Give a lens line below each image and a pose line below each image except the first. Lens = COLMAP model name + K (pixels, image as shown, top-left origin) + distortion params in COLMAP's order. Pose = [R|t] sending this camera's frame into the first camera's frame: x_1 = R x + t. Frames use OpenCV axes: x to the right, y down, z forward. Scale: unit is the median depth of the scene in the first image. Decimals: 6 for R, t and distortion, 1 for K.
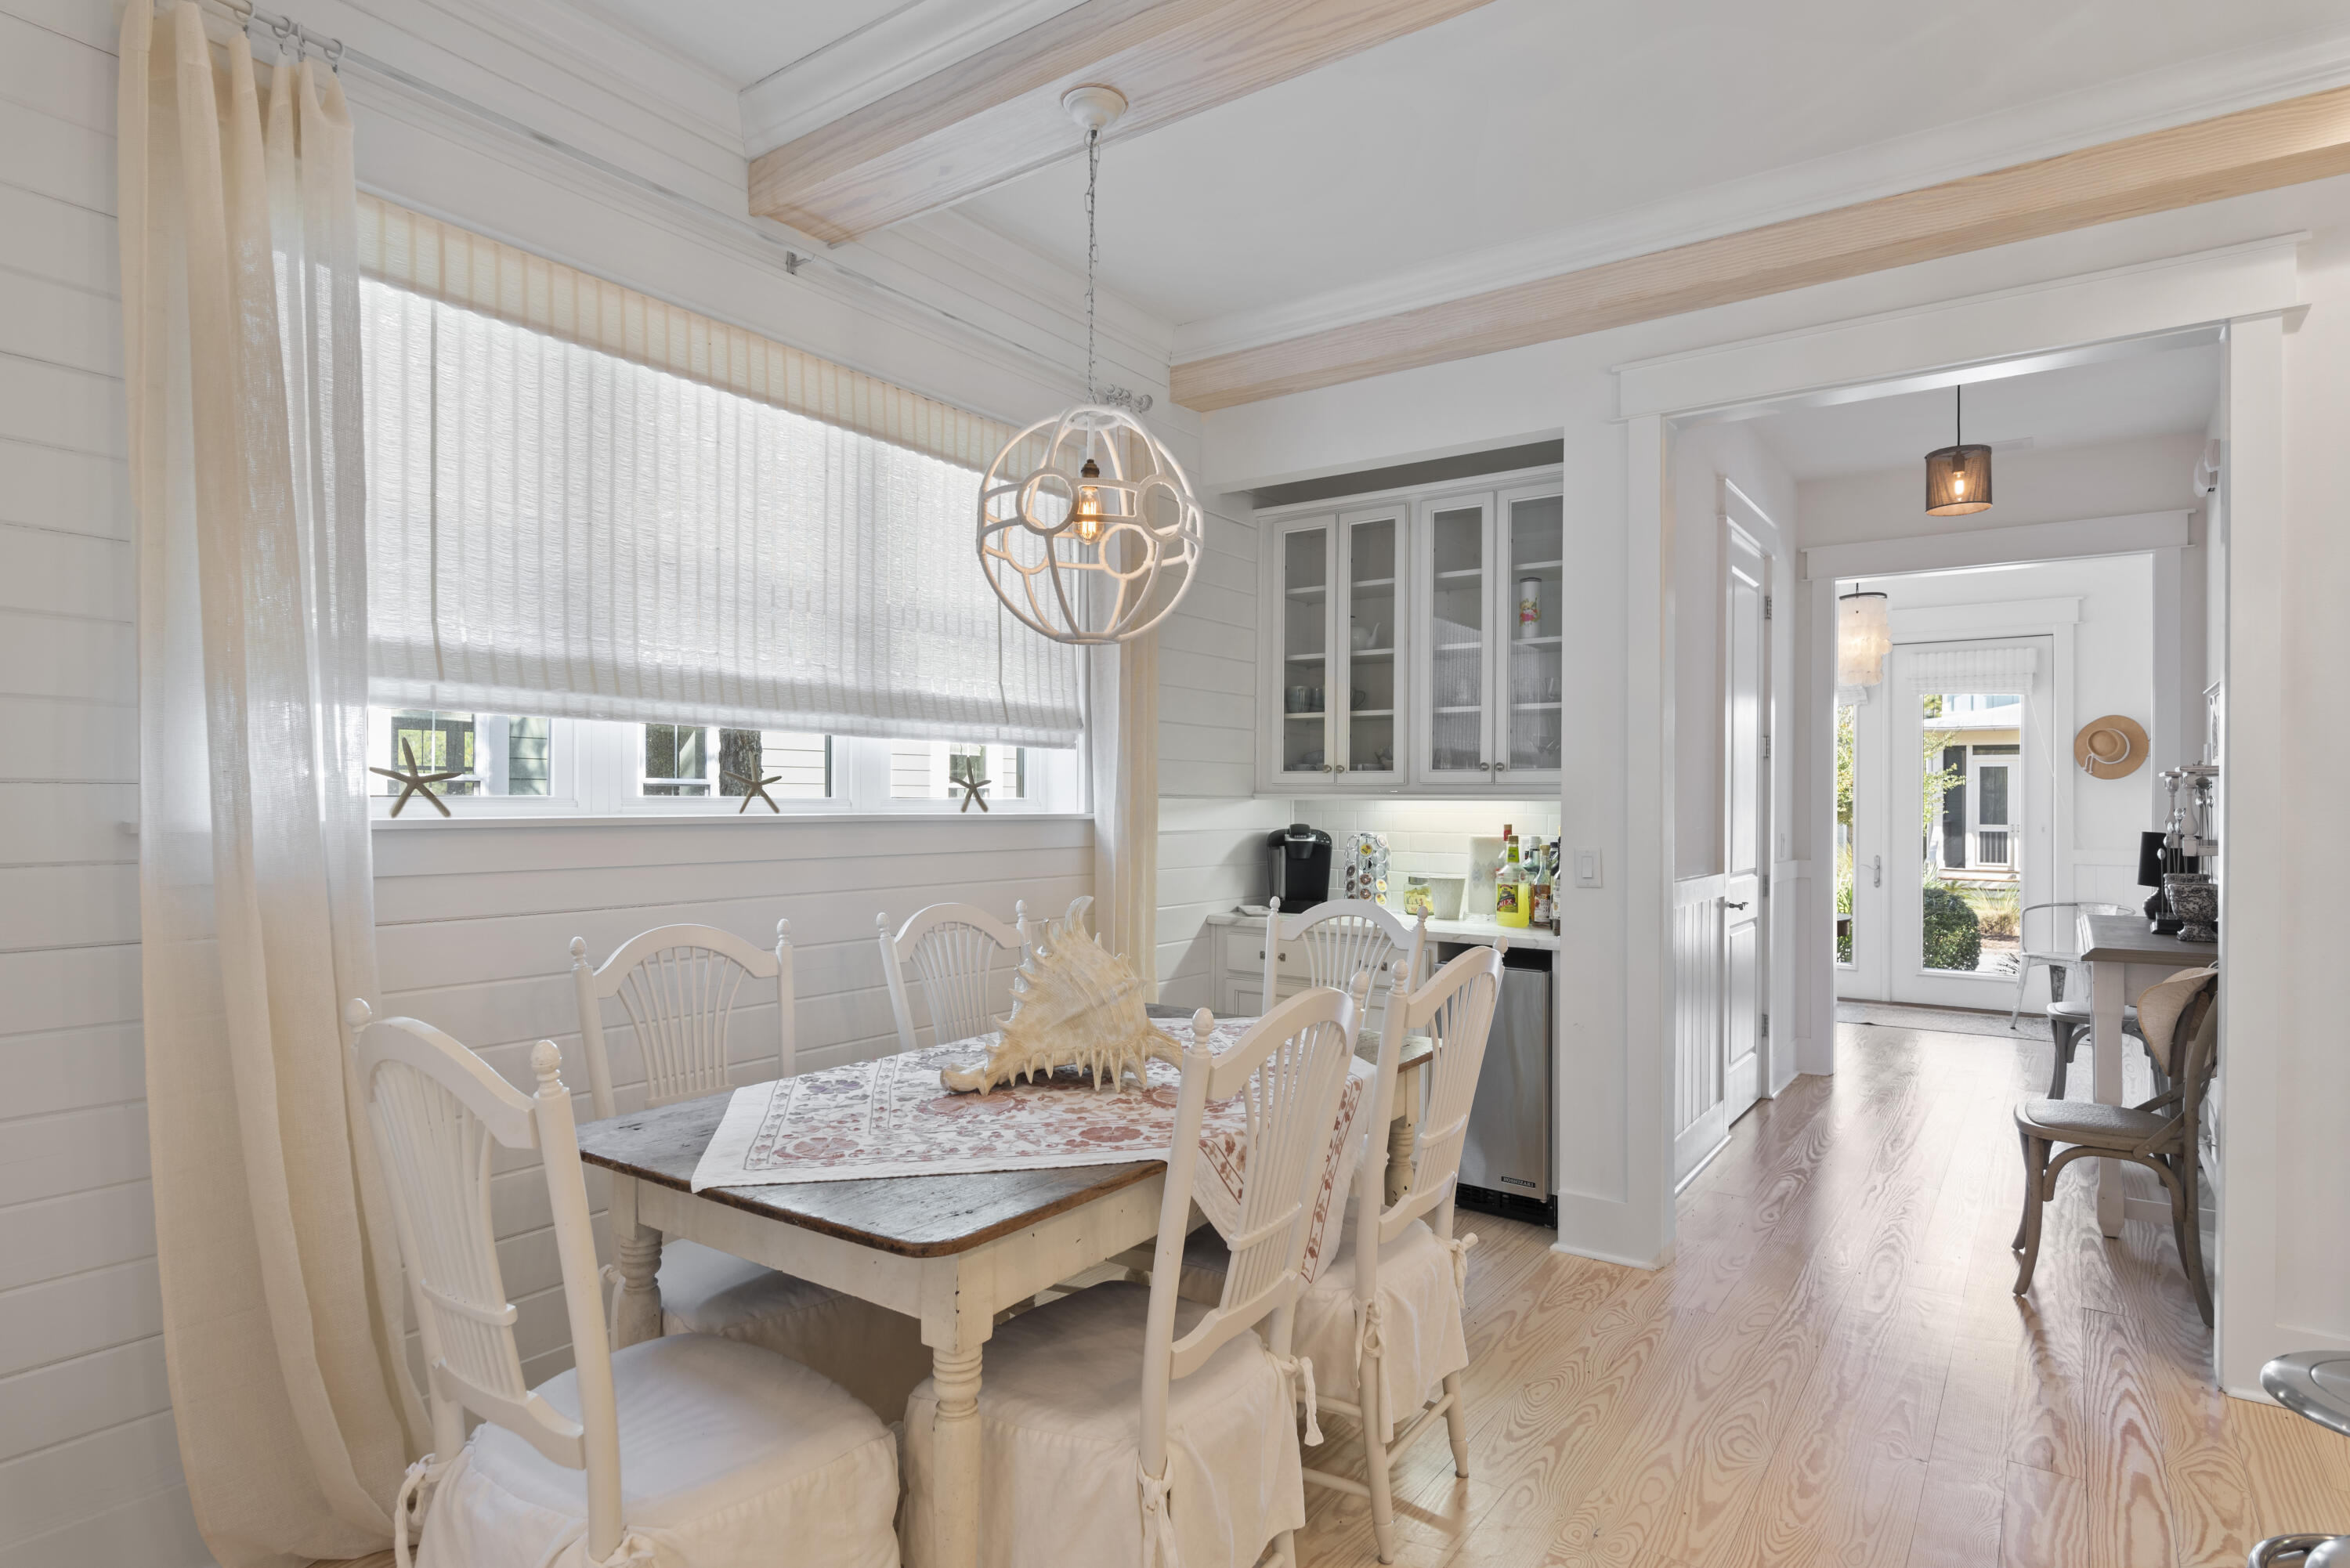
lens RADIAL K [[1276.1, 0, 1175.9], [0, 1276.1, 799.9], [0, 0, 1]] dist [0.022443, 0.000183]
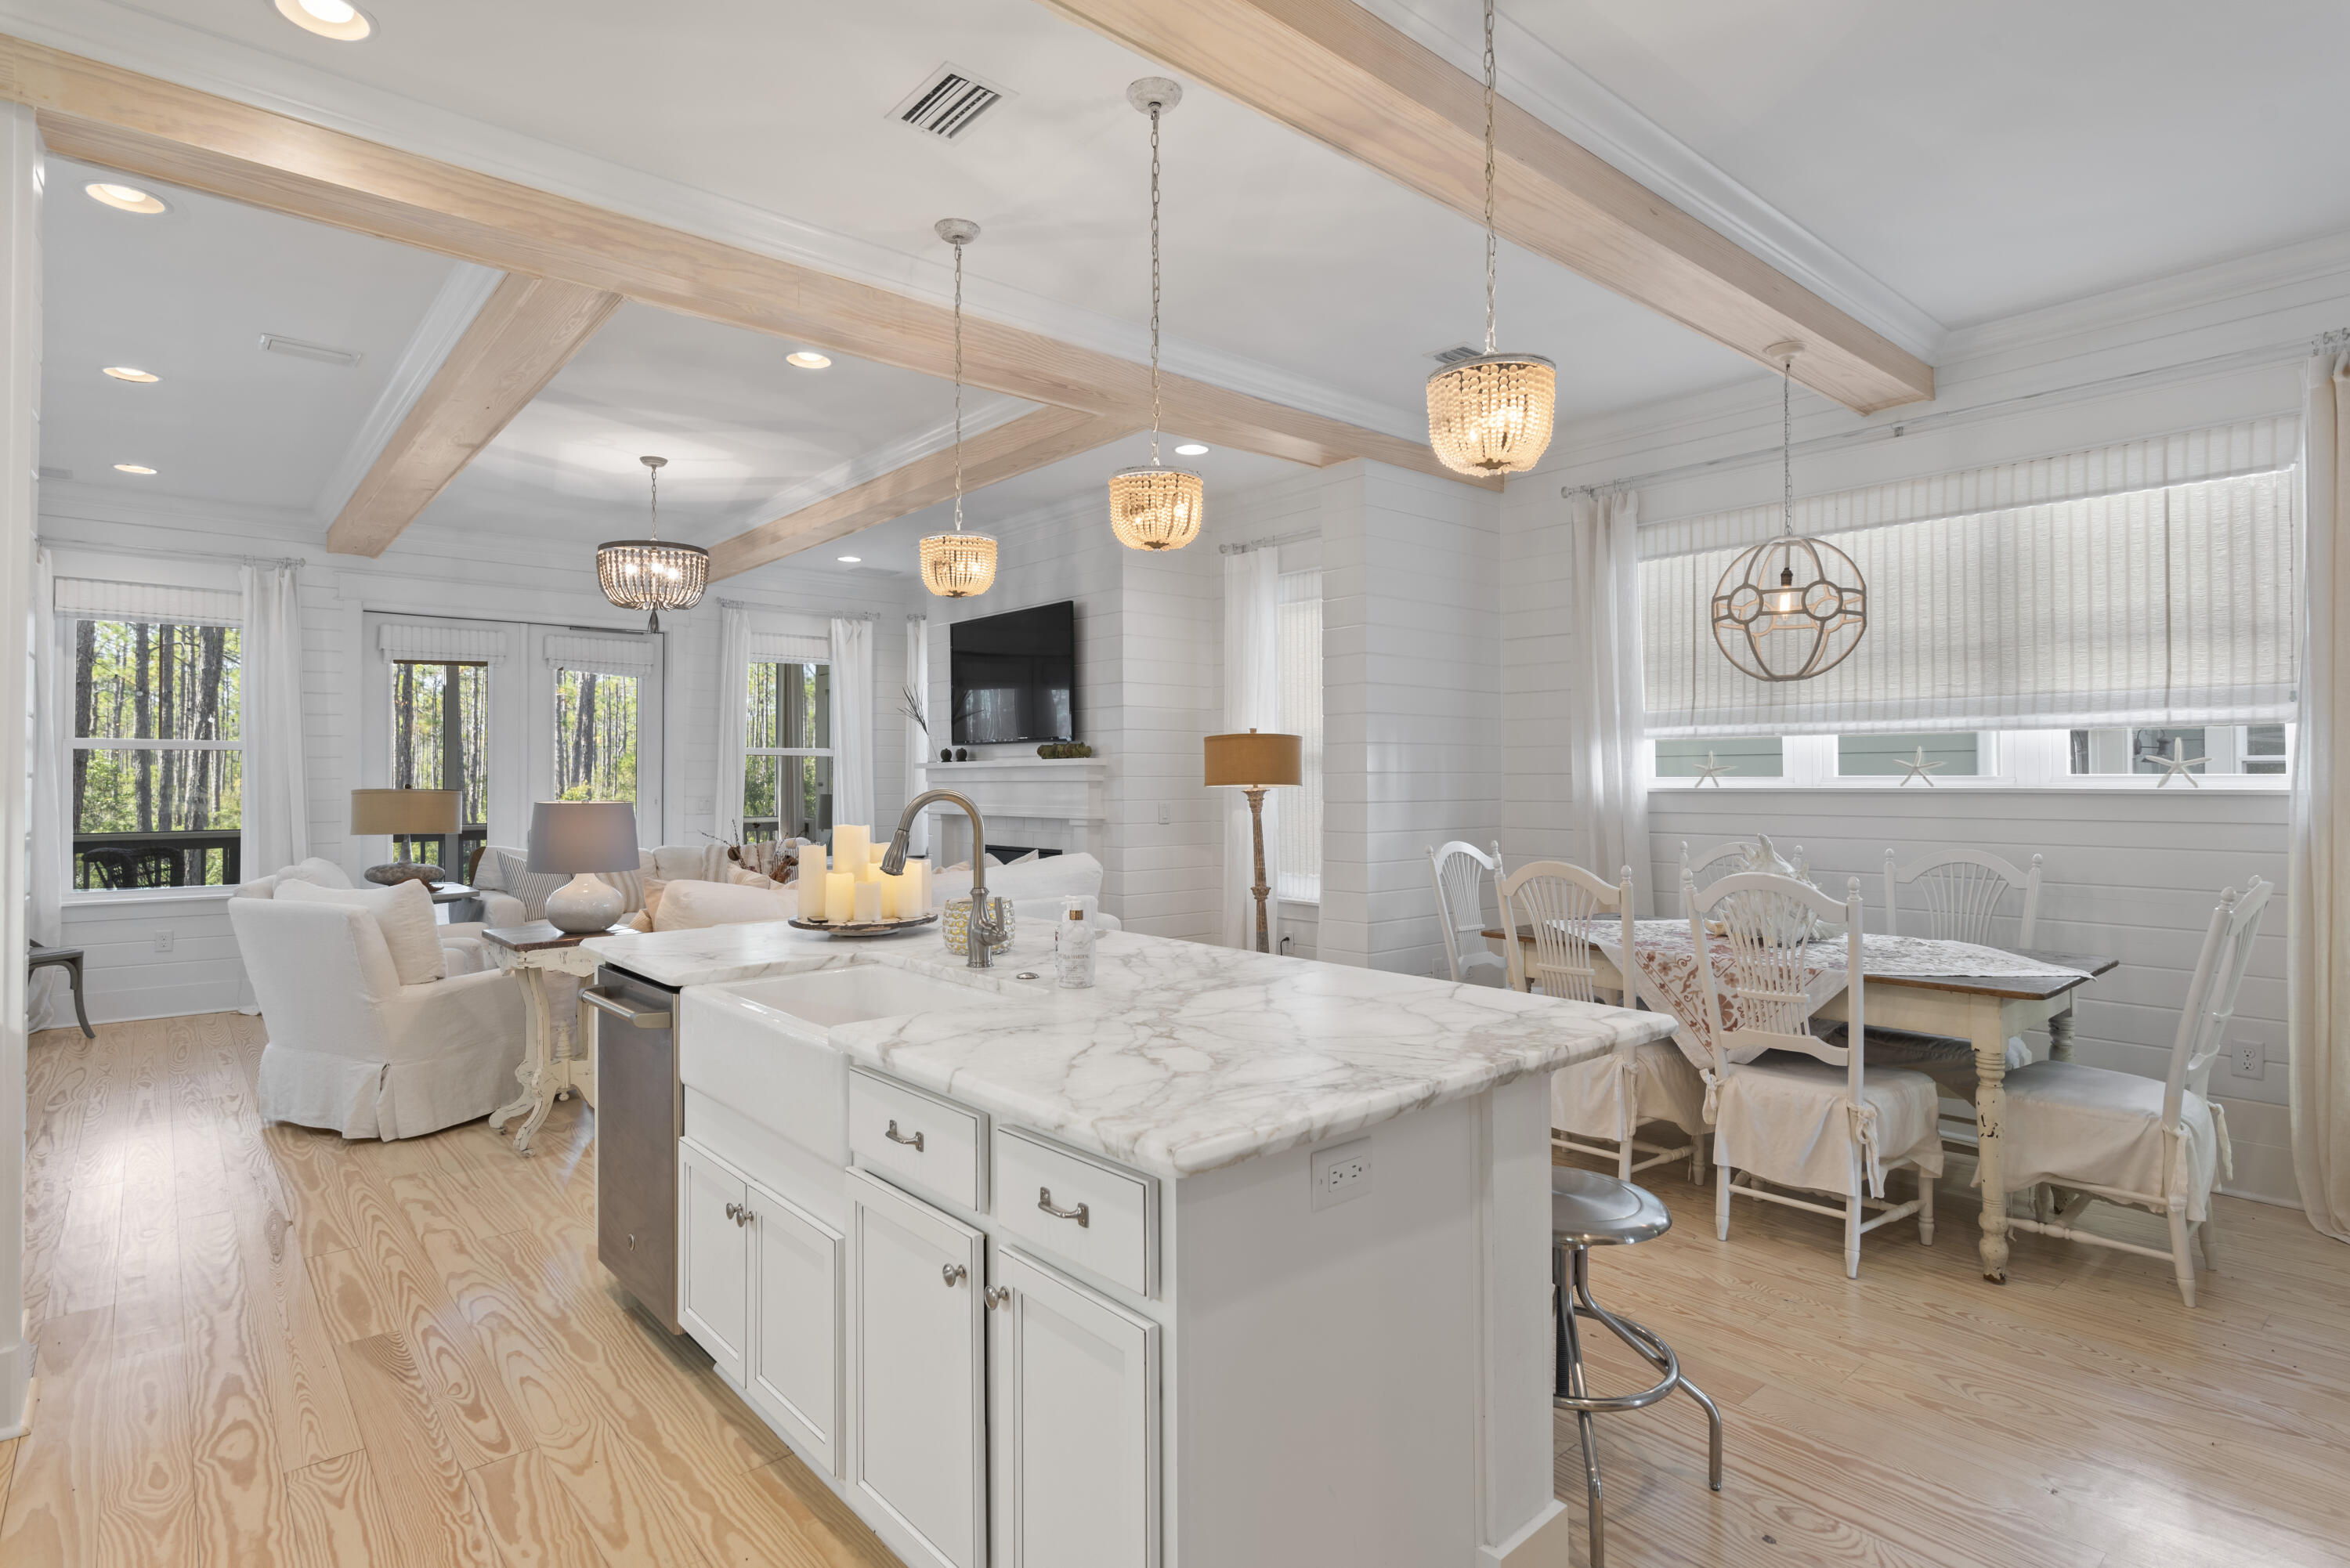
lens RADIAL K [[1201.8, 0, 1196.1], [0, 1201.8, 773.4], [0, 0, 1]] dist [0.003595, -0.000948]
pose [[-0.241174, -0.012649, -0.970399, 0.937591], [0.000343, 0.999914, -0.013119, 0.010451], [0.970482, -0.003496, -0.241149, 0.374595]]
